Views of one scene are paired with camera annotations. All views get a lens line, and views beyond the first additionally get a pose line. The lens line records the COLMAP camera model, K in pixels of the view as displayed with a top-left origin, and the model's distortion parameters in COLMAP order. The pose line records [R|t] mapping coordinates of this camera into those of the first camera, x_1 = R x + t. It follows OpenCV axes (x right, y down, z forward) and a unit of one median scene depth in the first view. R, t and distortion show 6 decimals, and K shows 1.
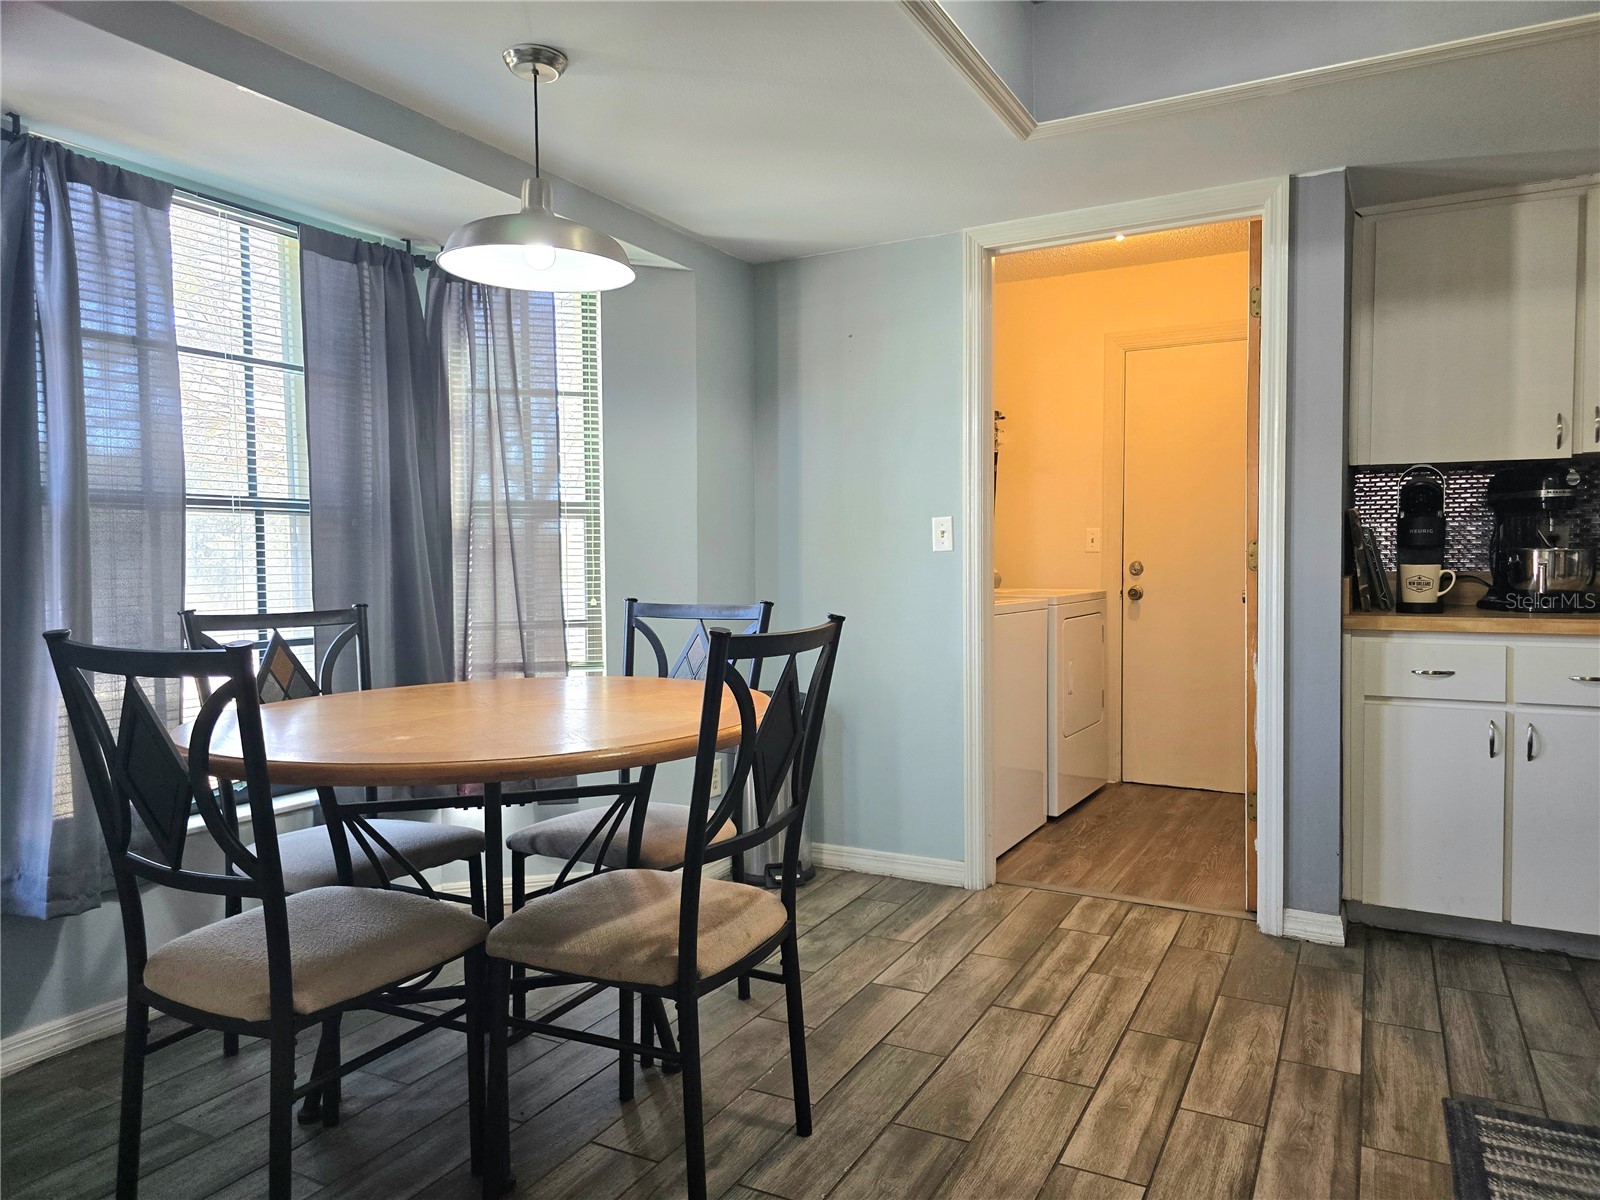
lens RADIAL K [[1072.3, 0, 814.4], [0, 1072.3, 597.9], [0, 0, 1]] dist [0.050850, -0.043762]
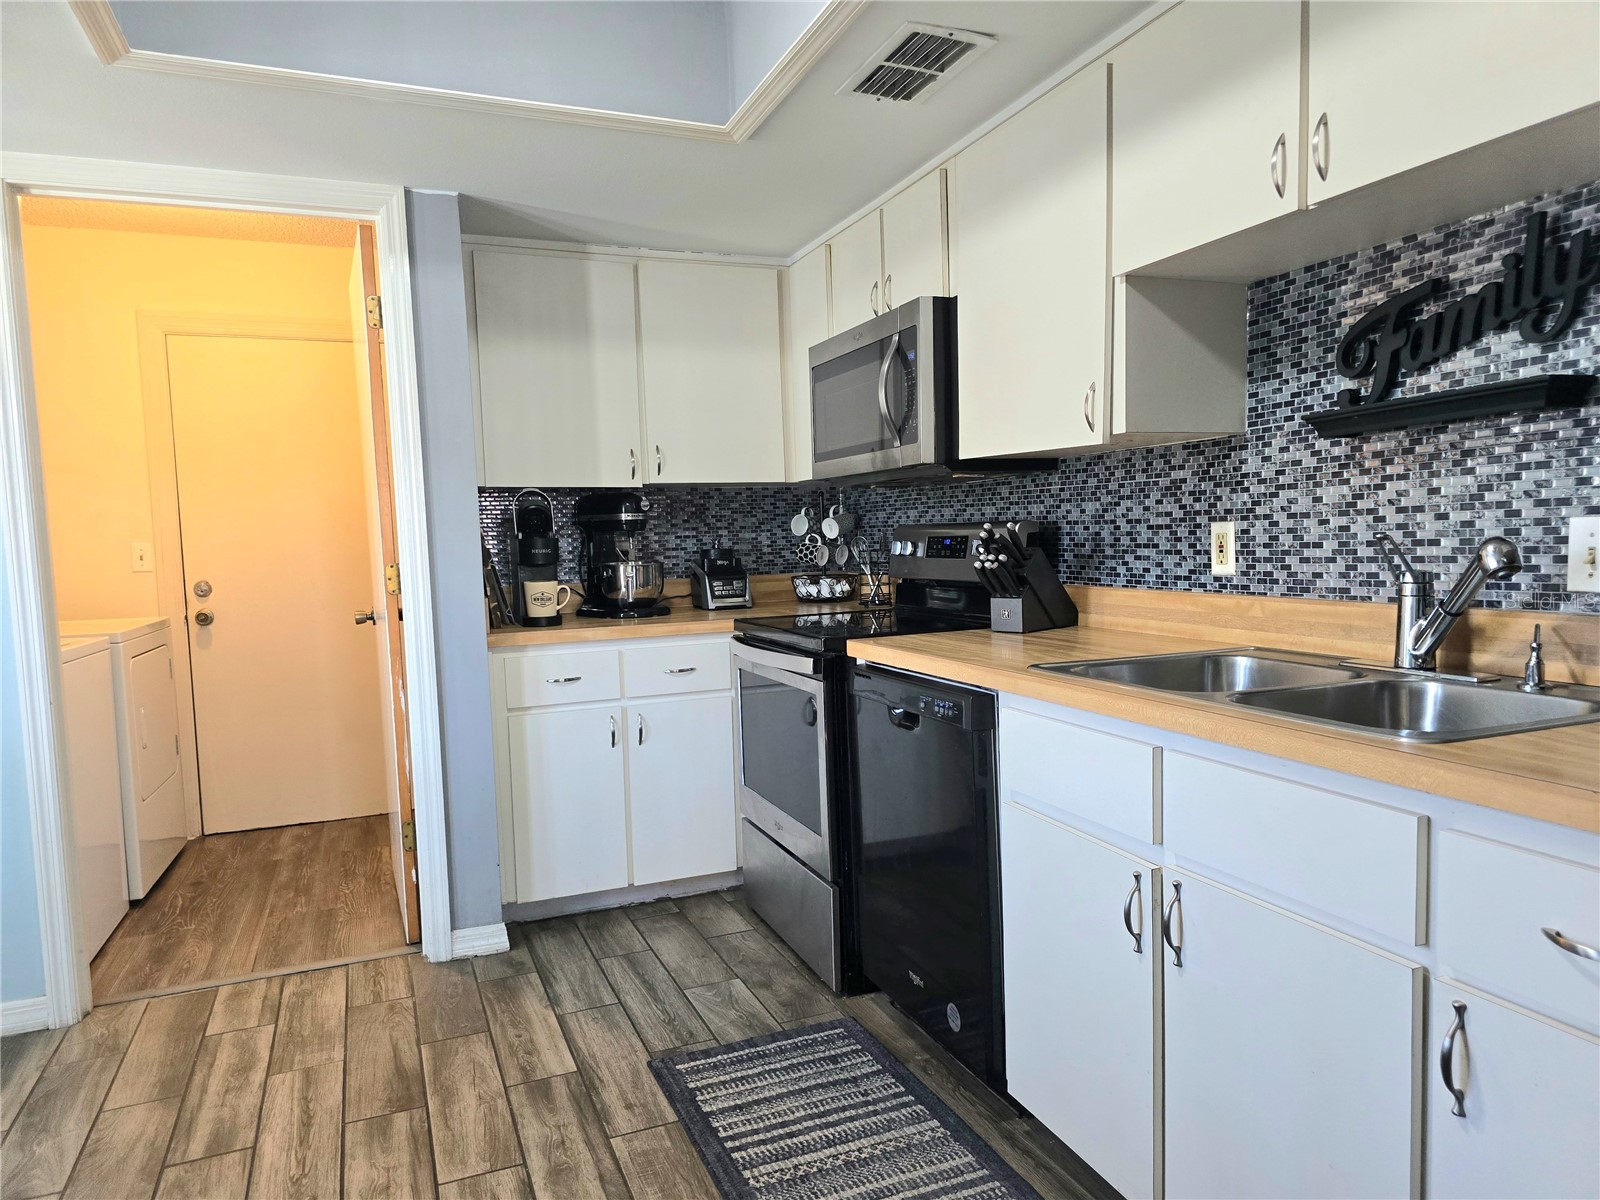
lens RADIAL K [[1072.3, 0, 813.2], [0, 1072.3, 616.9], [0, 0, 1]] dist [0.050850, -0.043762]
pose [[0.634683, -0.073003, 0.769317, -0.104330], [0.055244, 0.997267, 0.049058, -0.034293], [-0.770796, 0.011363, 0.636981, 0.107006]]
